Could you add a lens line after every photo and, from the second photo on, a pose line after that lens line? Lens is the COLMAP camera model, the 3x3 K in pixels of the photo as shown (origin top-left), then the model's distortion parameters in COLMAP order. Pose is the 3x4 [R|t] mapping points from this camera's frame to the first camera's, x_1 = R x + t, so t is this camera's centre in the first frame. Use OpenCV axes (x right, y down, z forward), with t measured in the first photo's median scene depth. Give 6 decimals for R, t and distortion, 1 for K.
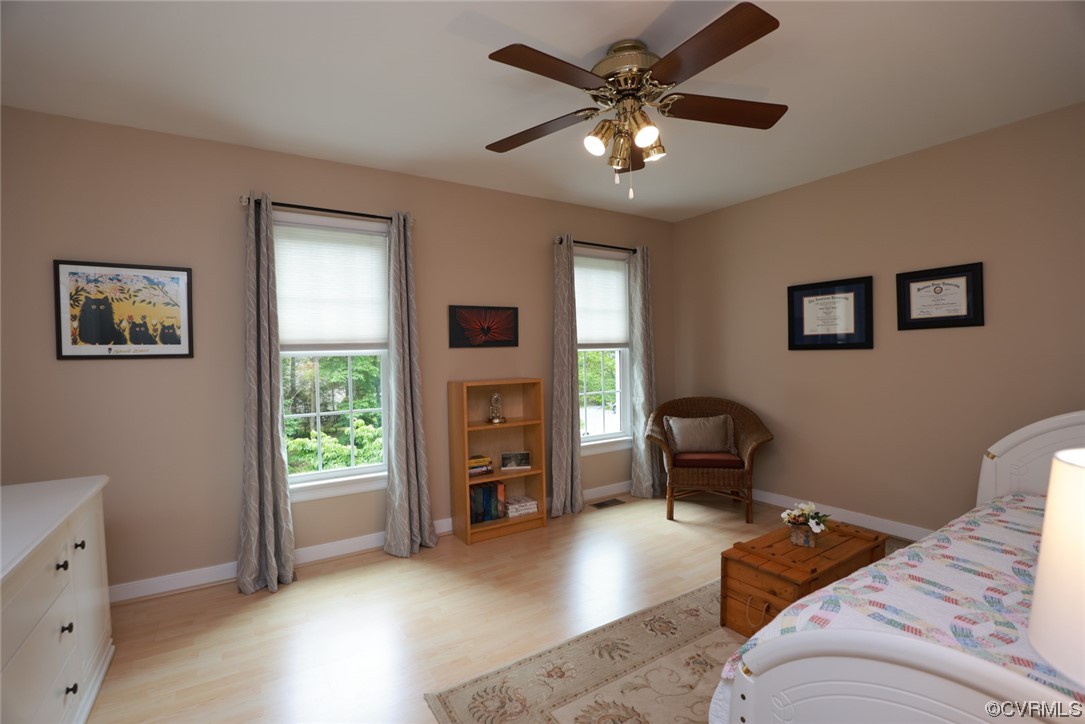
lens RADIAL K [[495.0, 0, 545.8], [0, 495.0, 366.2], [0, 0, 1]] dist [-0.034131, 0.006539]
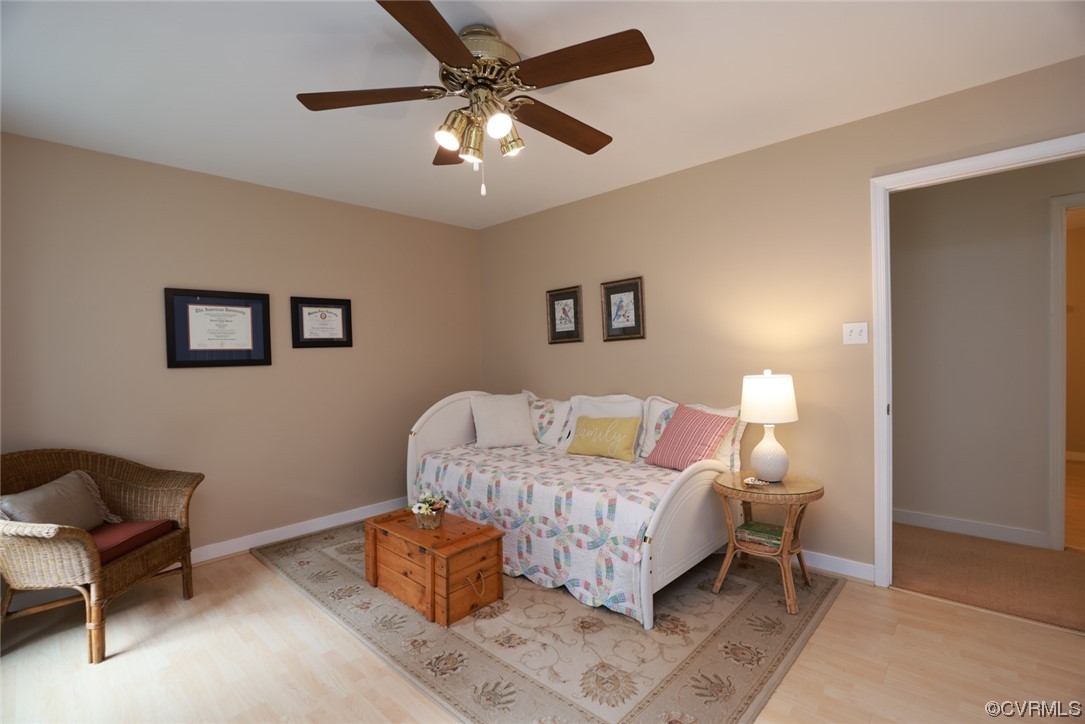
lens RADIAL K [[495.0, 0, 545.8], [0, 495.0, 366.2], [0, 0, 1]] dist [-0.034131, 0.006539]
pose [[-0.233429, 0.007083, 0.972348, -0.489002], [0.057681, 0.998313, 0.006575, -0.007287], [-0.970662, 0.057621, -0.233443, 0.711811]]
